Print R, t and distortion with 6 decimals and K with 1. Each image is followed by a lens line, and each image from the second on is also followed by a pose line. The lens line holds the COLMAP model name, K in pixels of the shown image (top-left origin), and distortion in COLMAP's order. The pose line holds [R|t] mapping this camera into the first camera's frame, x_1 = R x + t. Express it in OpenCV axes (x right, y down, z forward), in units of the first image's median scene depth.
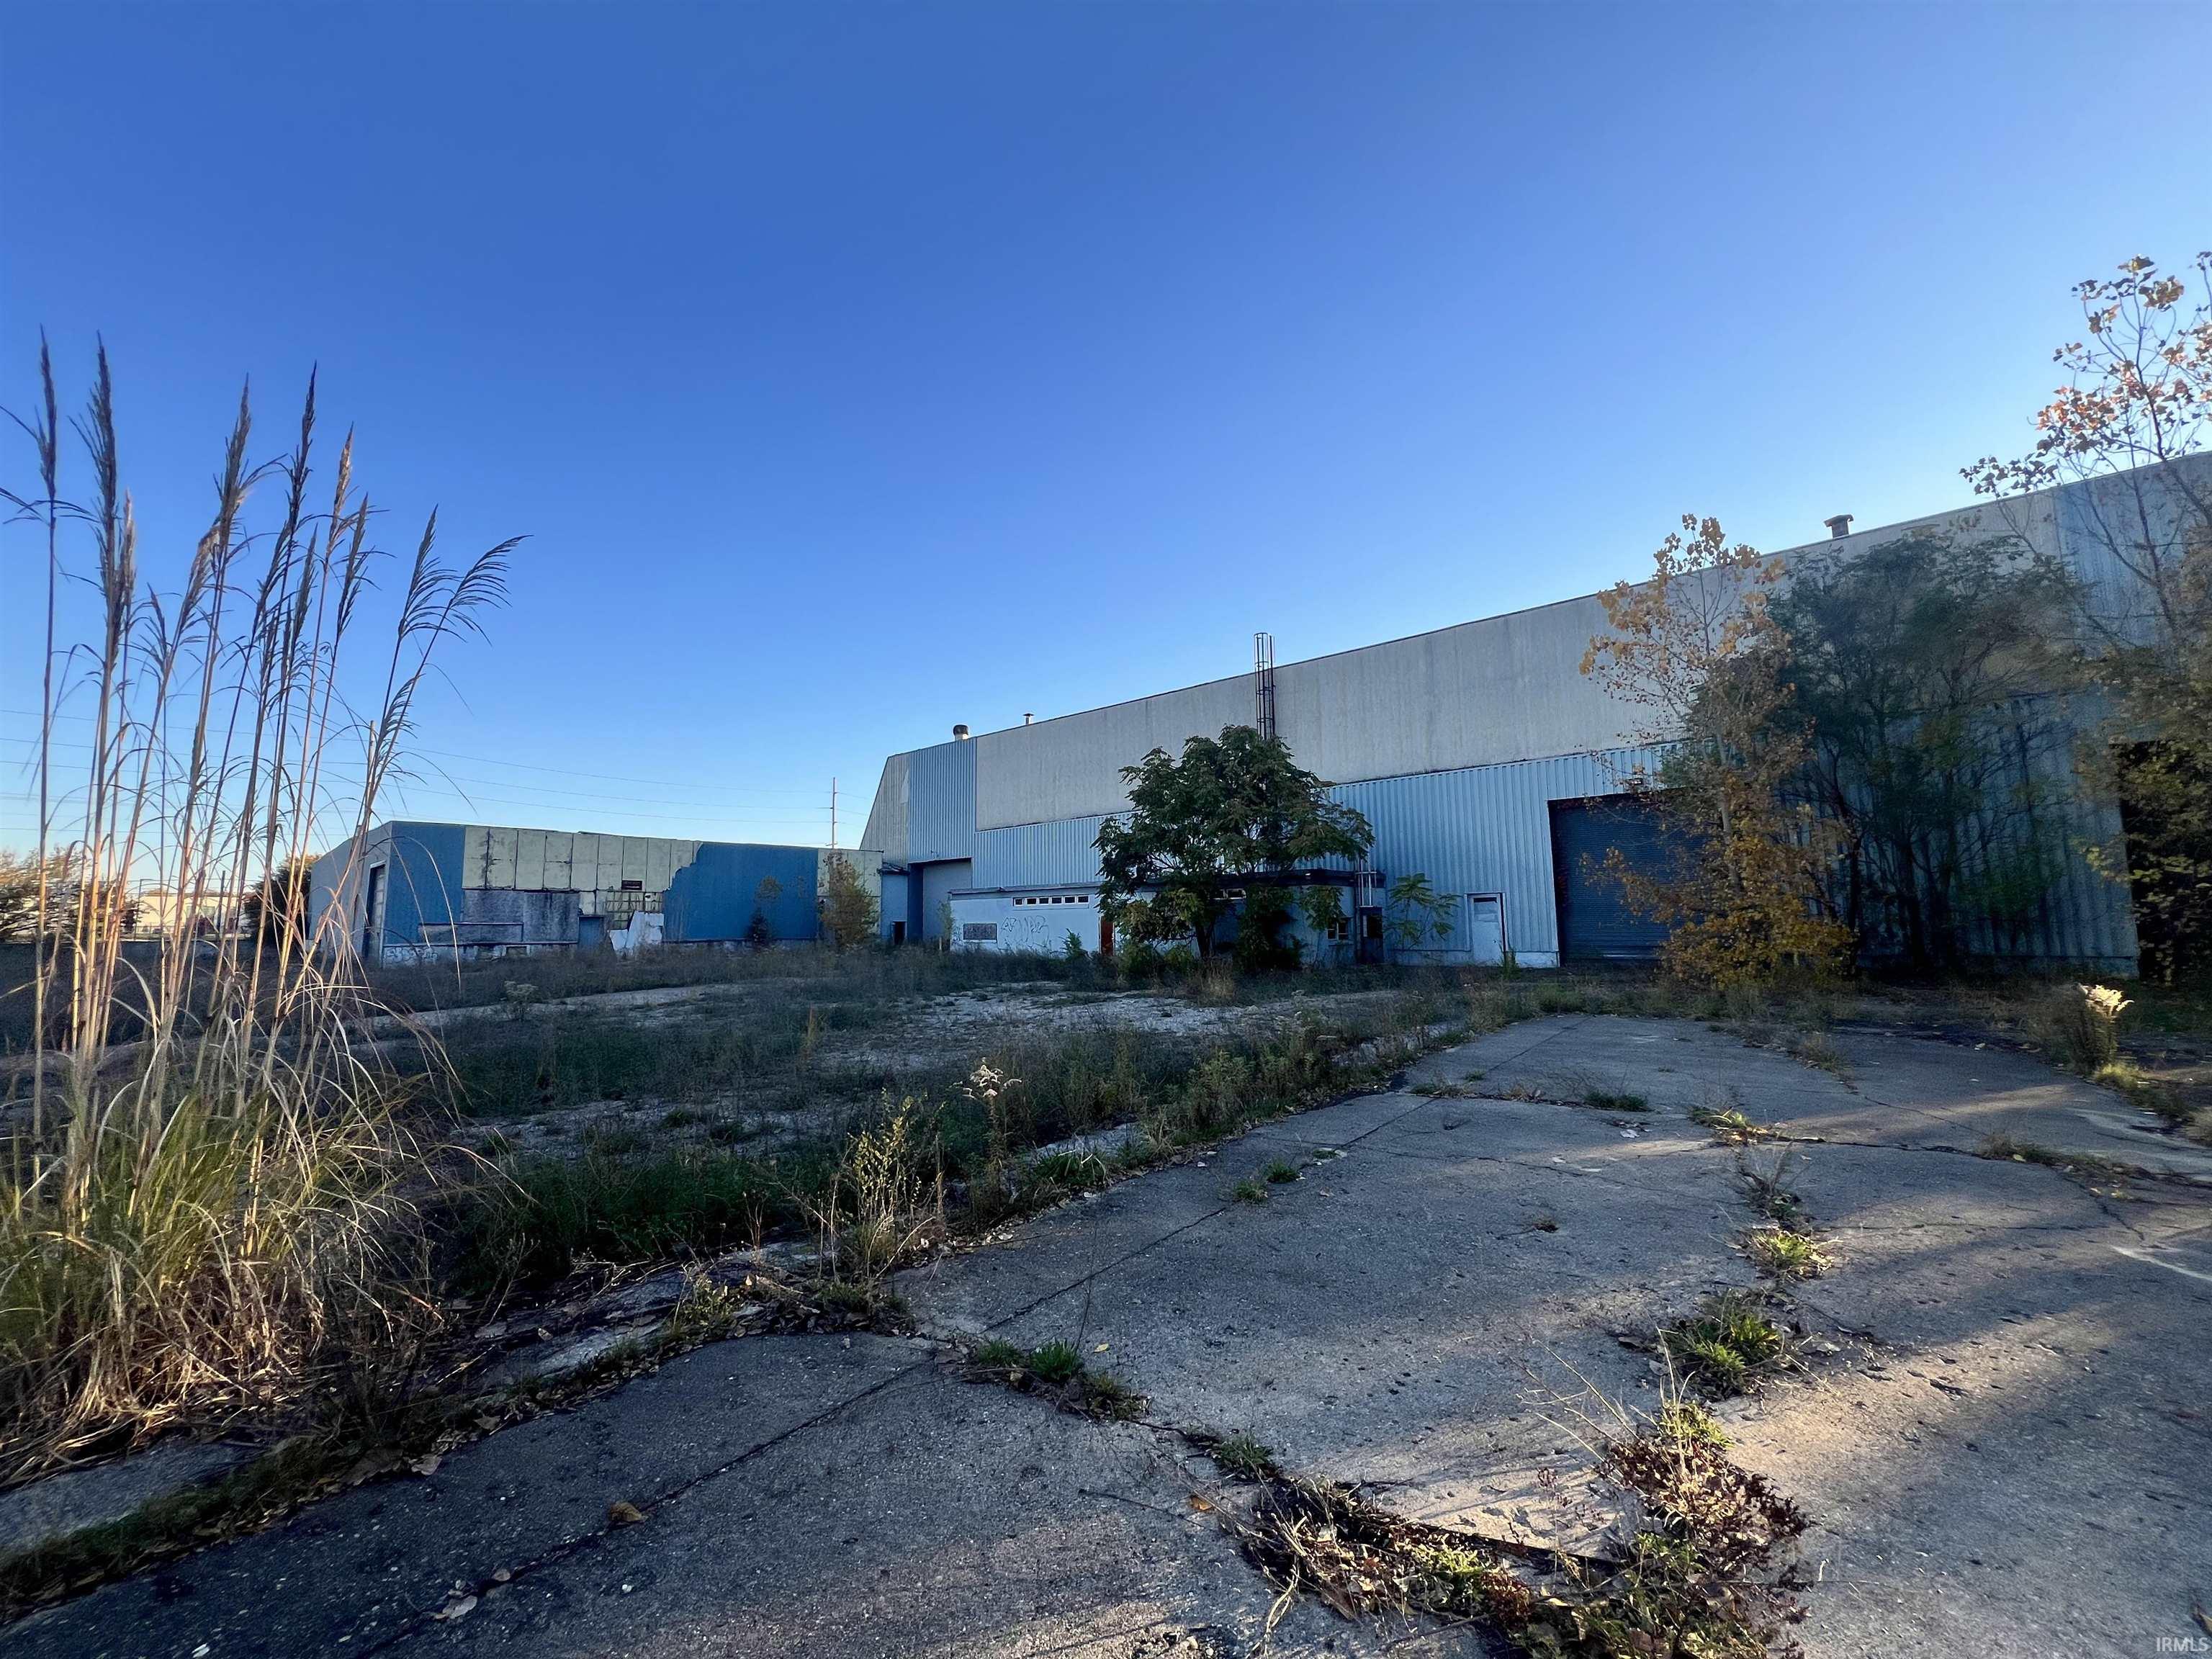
lens RADIAL K [[878.2, 0, 1098.1], [0, 878.2, 828.4], [0, 0, 1]] dist [-0.001755, -0.000474]
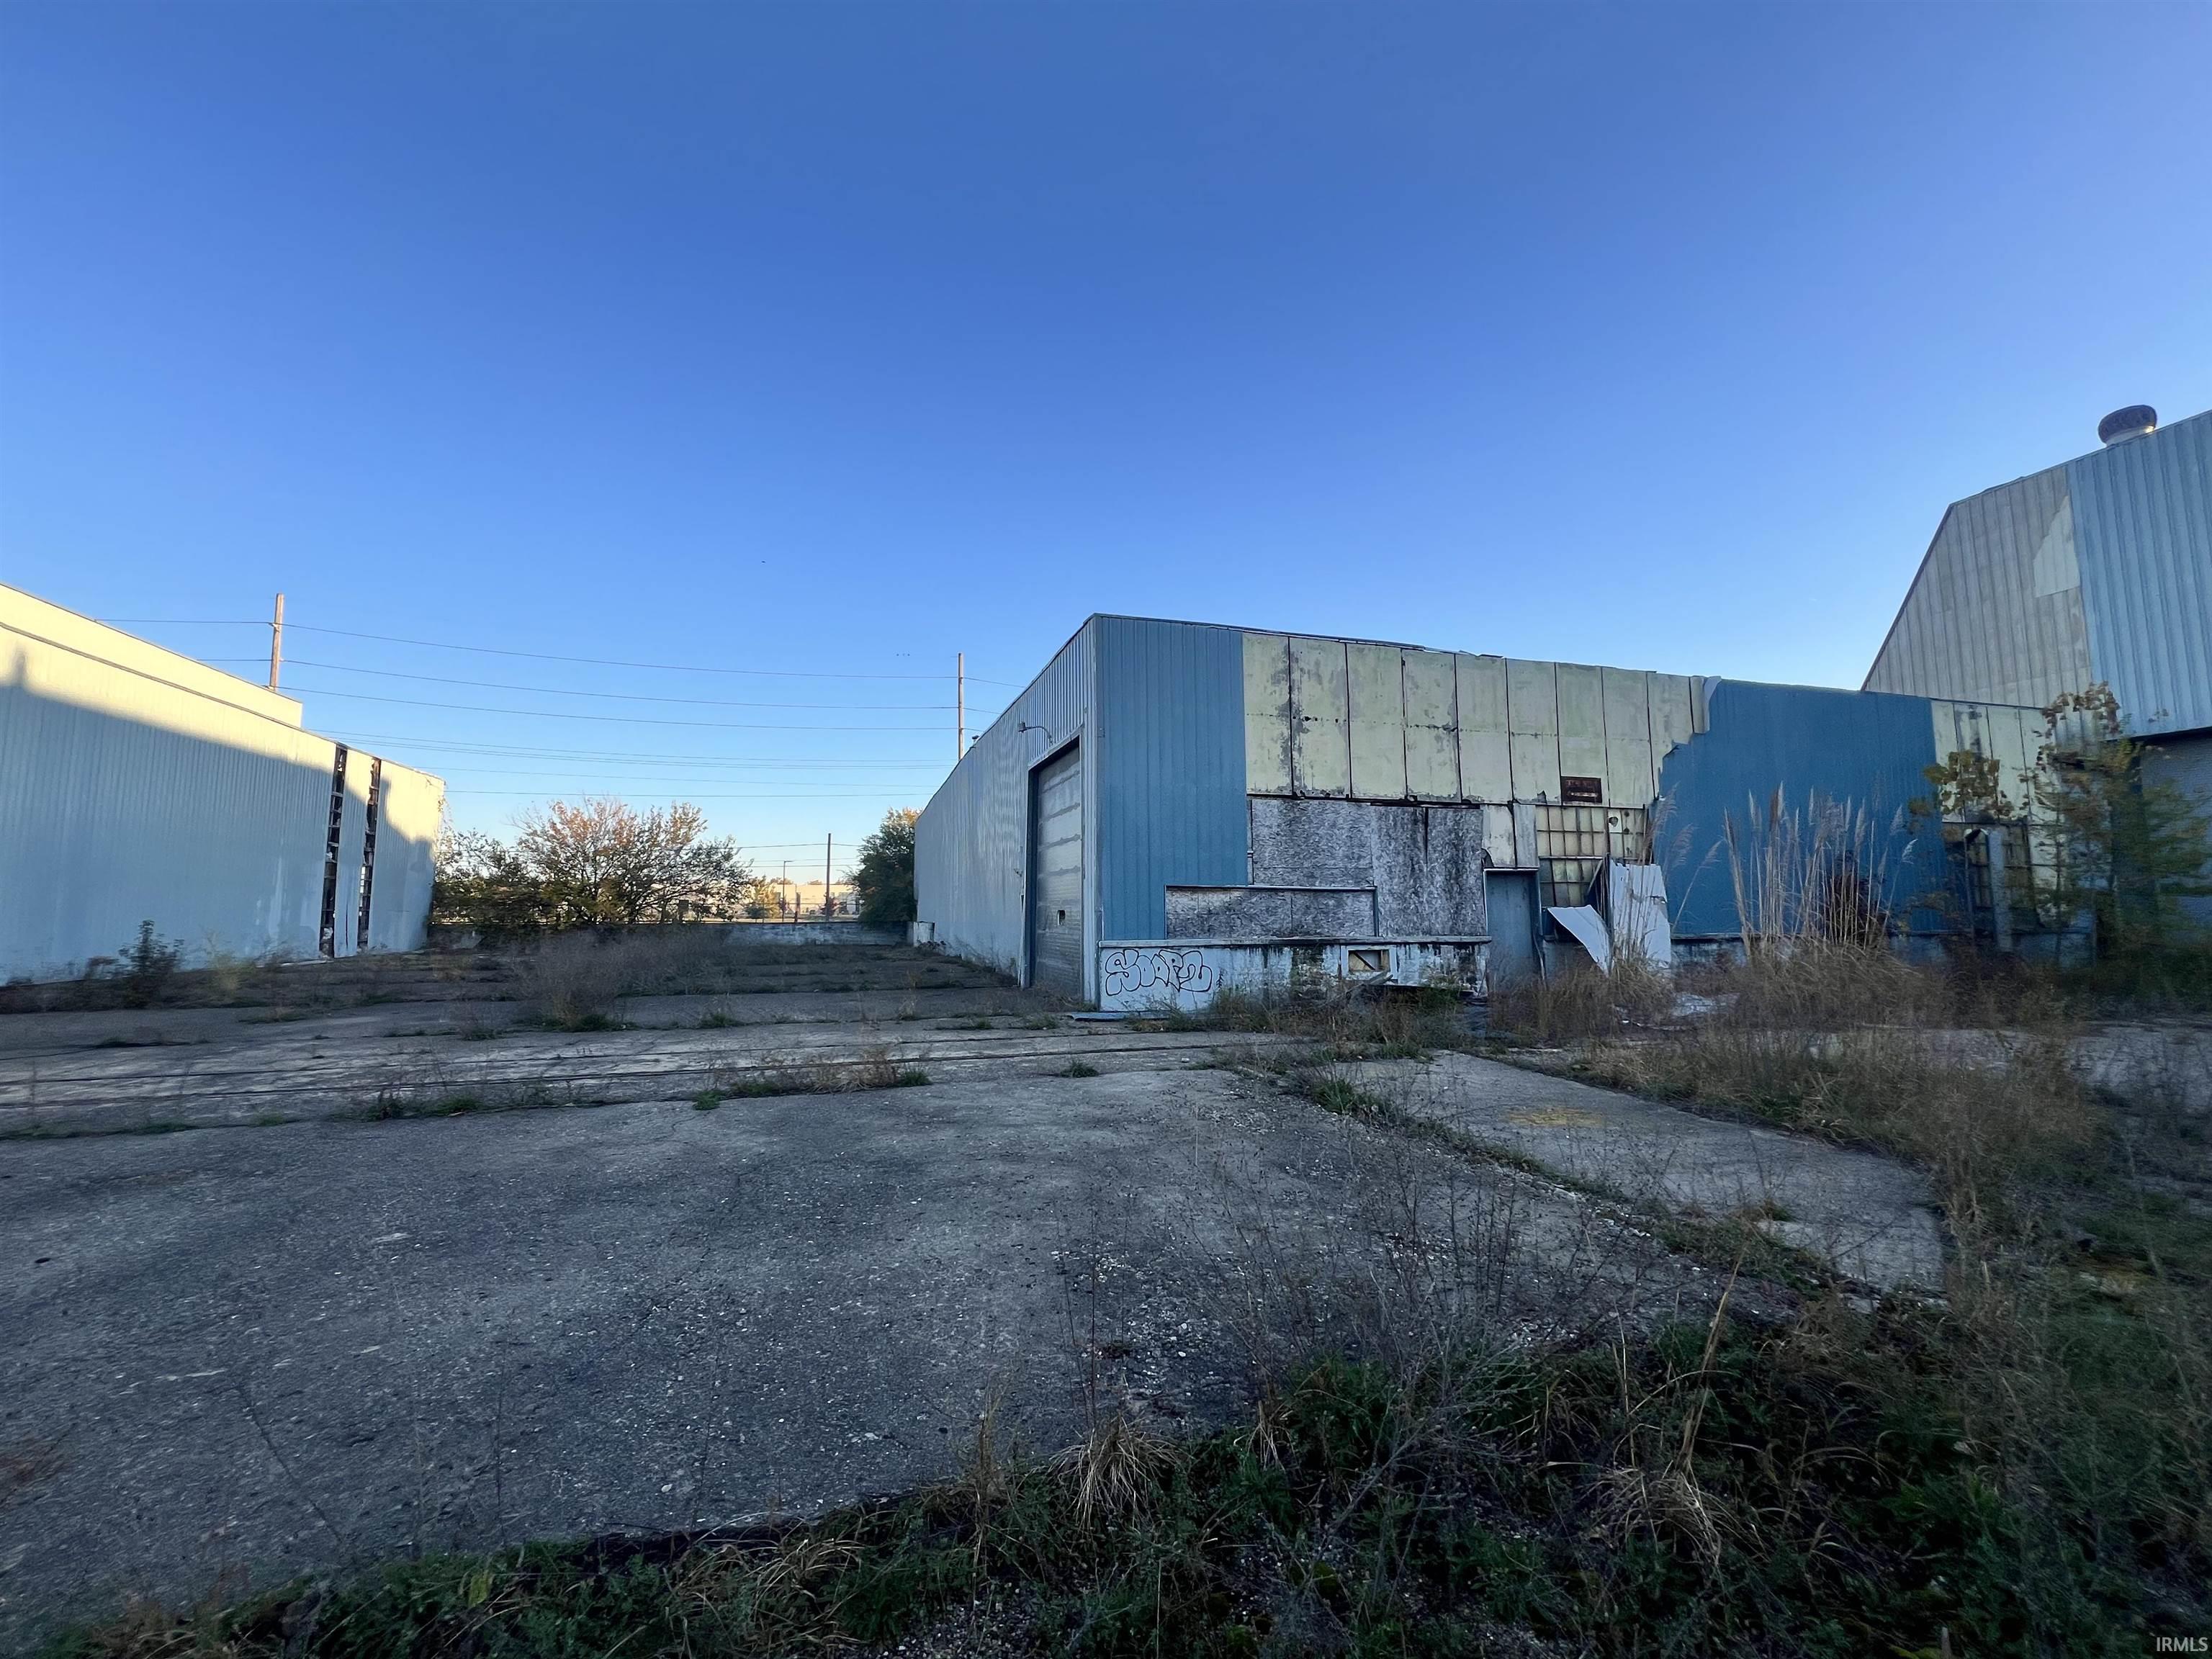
lens RADIAL K [[878.2, 0, 1098.1], [0, 878.2, 828.4], [0, 0, 1]] dist [-0.001755, -0.000474]
pose [[0.869847, -0.042178, -0.491516, -0.842244], [0.049927, 0.998749, 0.002653, 0.111625], [0.490789, -0.026848, 0.870865, 0.907696]]
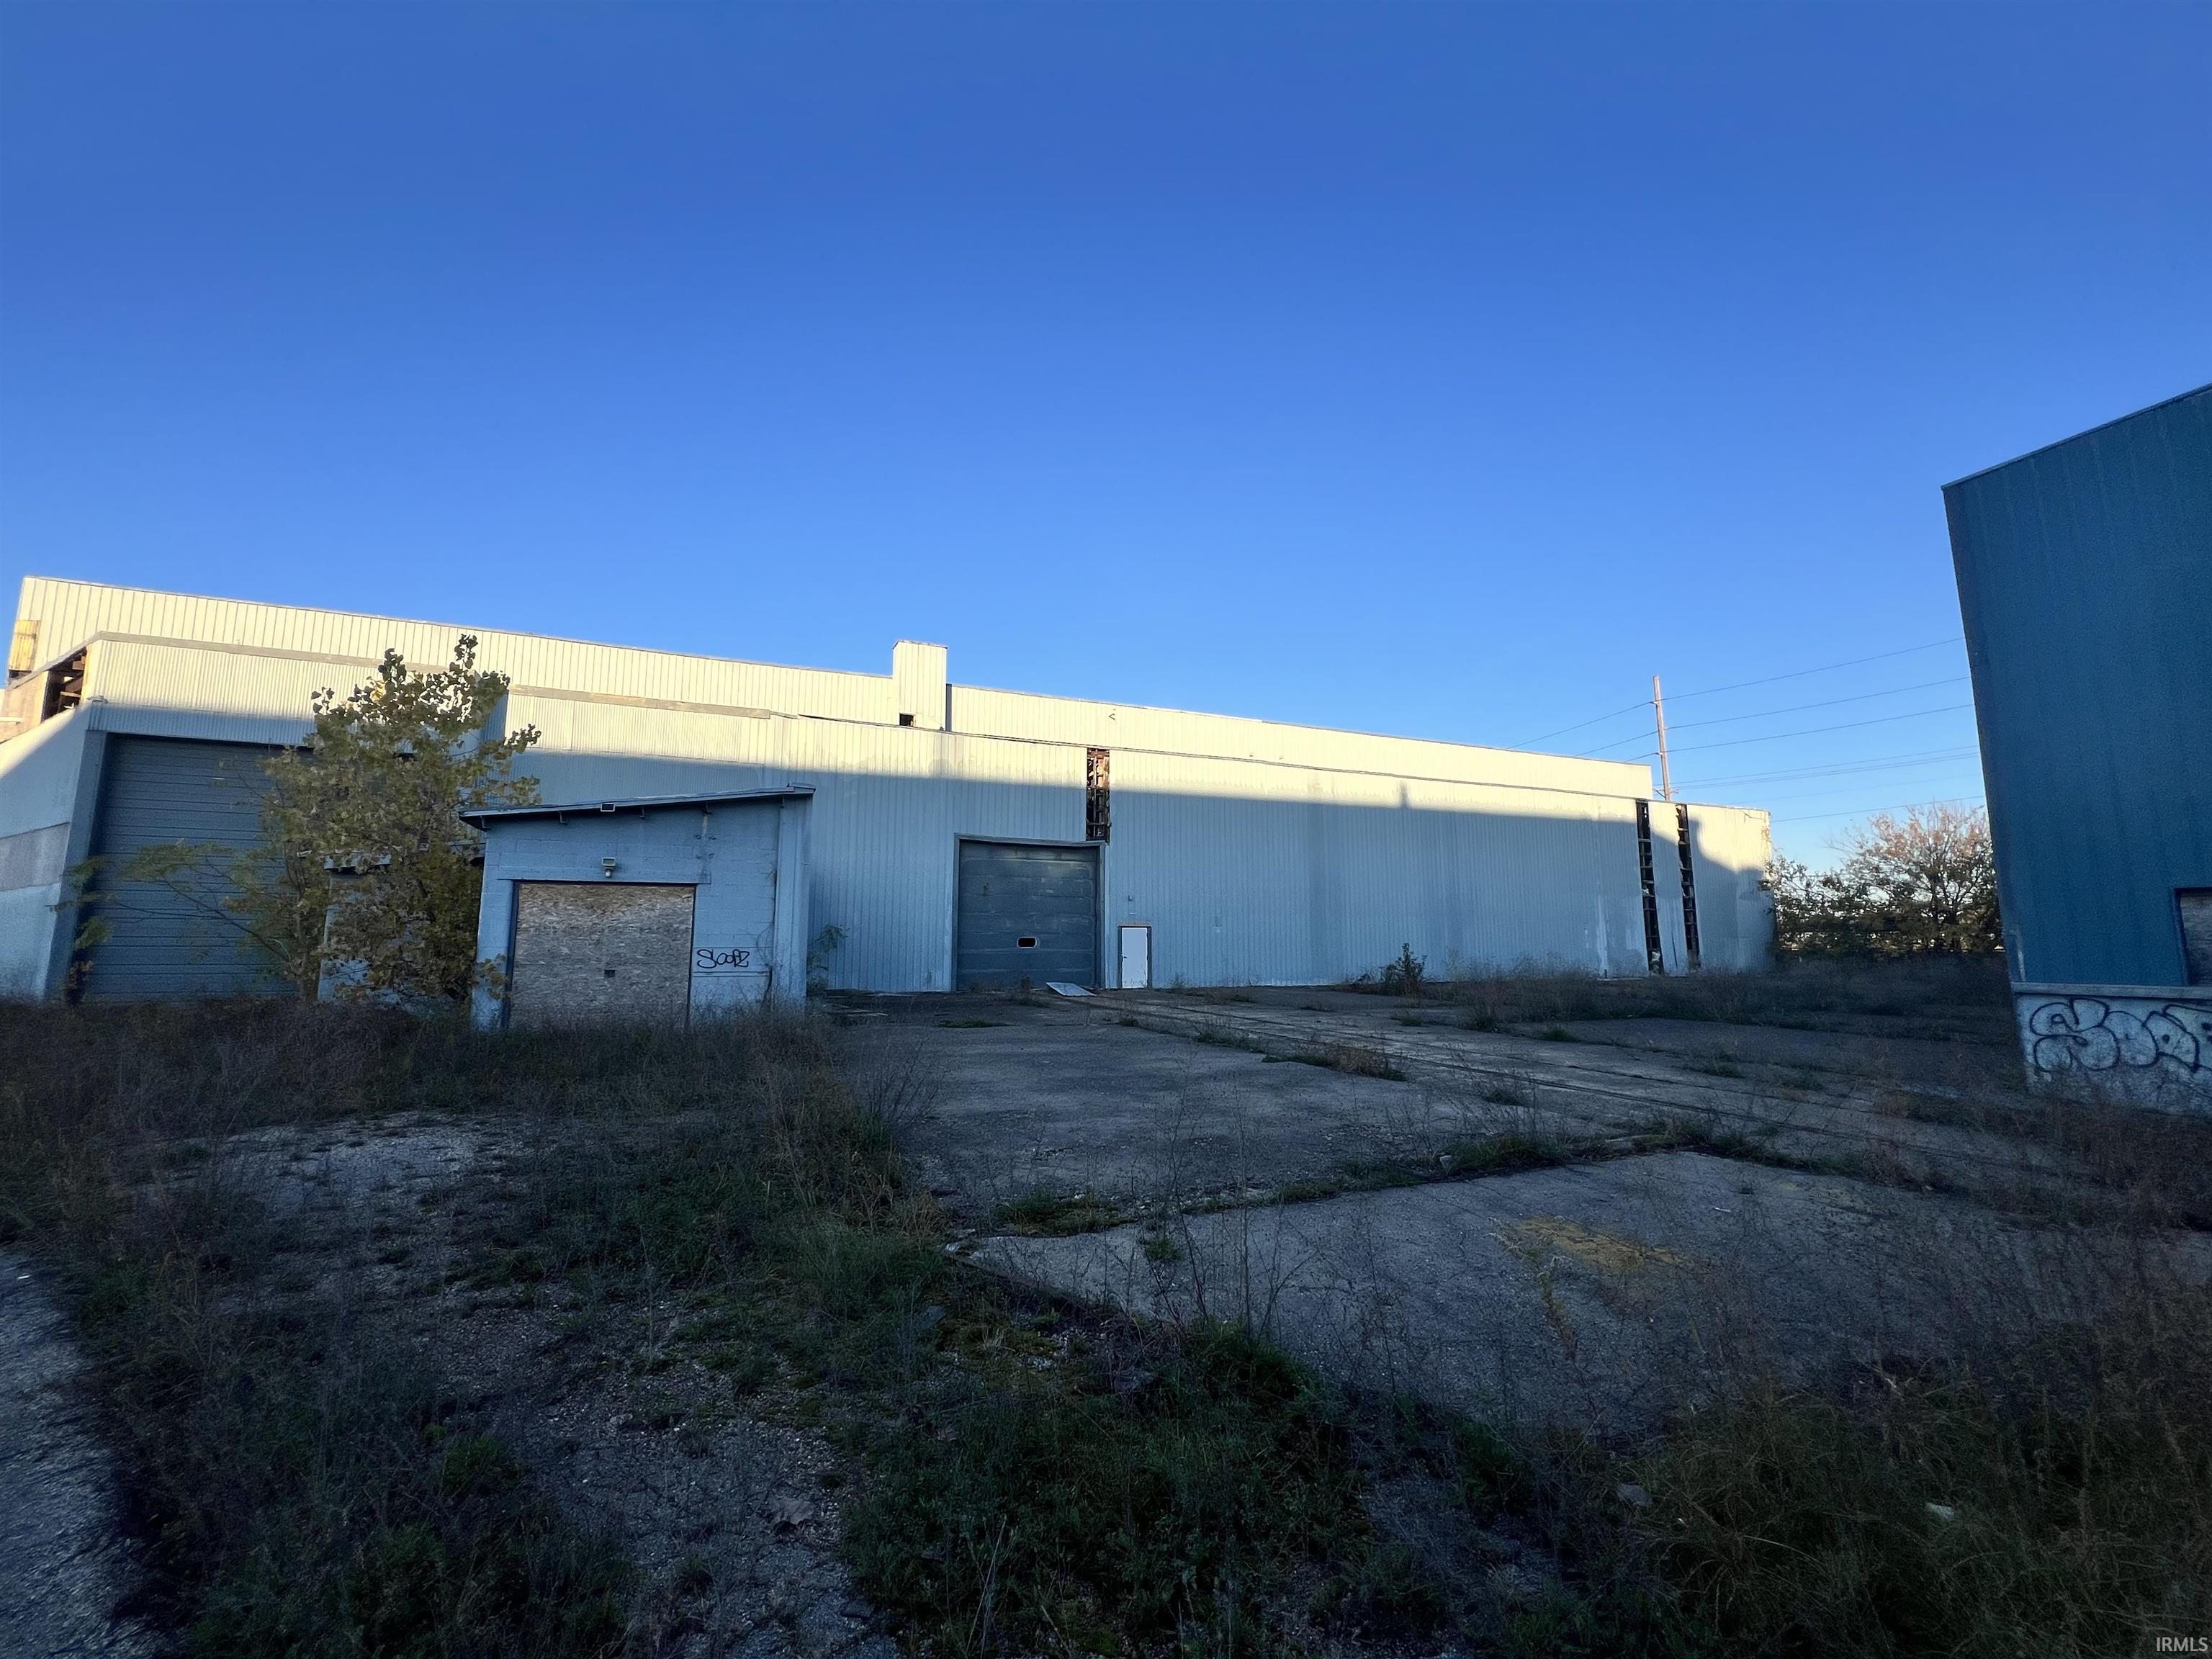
lens RADIAL K [[874.9, 0, 1097.8], [0, 874.9, 834.1], [0, 0, 1]] dist [-0.002388, -0.000547]
pose [[-0.397652, -0.103933, -0.911631, -0.664460], [0.102969, 0.982233, -0.156897, 0.139329], [0.911740, -0.156260, -0.379884, 1.165425]]
